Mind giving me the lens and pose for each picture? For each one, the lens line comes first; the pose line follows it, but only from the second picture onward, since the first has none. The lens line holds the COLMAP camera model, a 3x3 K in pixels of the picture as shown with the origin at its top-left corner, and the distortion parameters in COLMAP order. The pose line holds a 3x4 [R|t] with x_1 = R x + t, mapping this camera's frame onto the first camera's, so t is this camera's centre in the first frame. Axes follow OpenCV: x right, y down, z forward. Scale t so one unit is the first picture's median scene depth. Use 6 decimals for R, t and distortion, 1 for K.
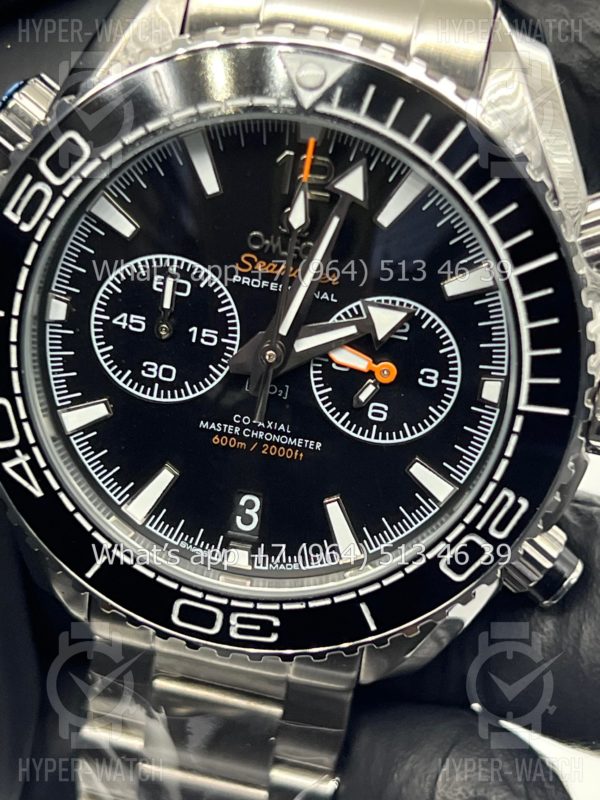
lens RADIAL K [[1921.4, 0, 300.0], [0, 1921.4, 400.0], [0, 0, 1]] dist [0.256536, -0.725895]
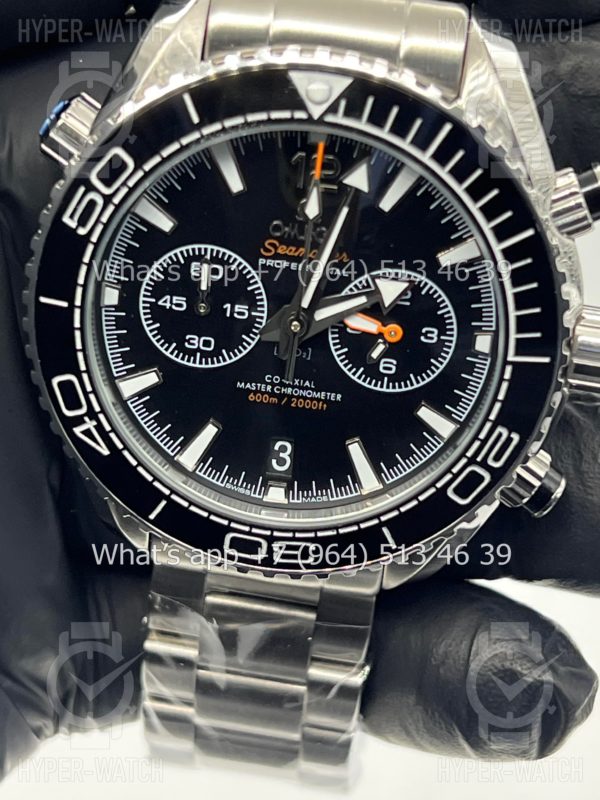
lens RADIAL K [[1921.4, 0, 300.0], [0, 1921.4, 400.0], [0, 0, 1]] dist [0.256536, -0.725895]
pose [[0.997841, -0.062452, 0.020303, -0.038825], [0.060666, 0.995020, 0.079093, -0.070162], [-0.025142, -0.077691, 0.996660, -0.177849]]
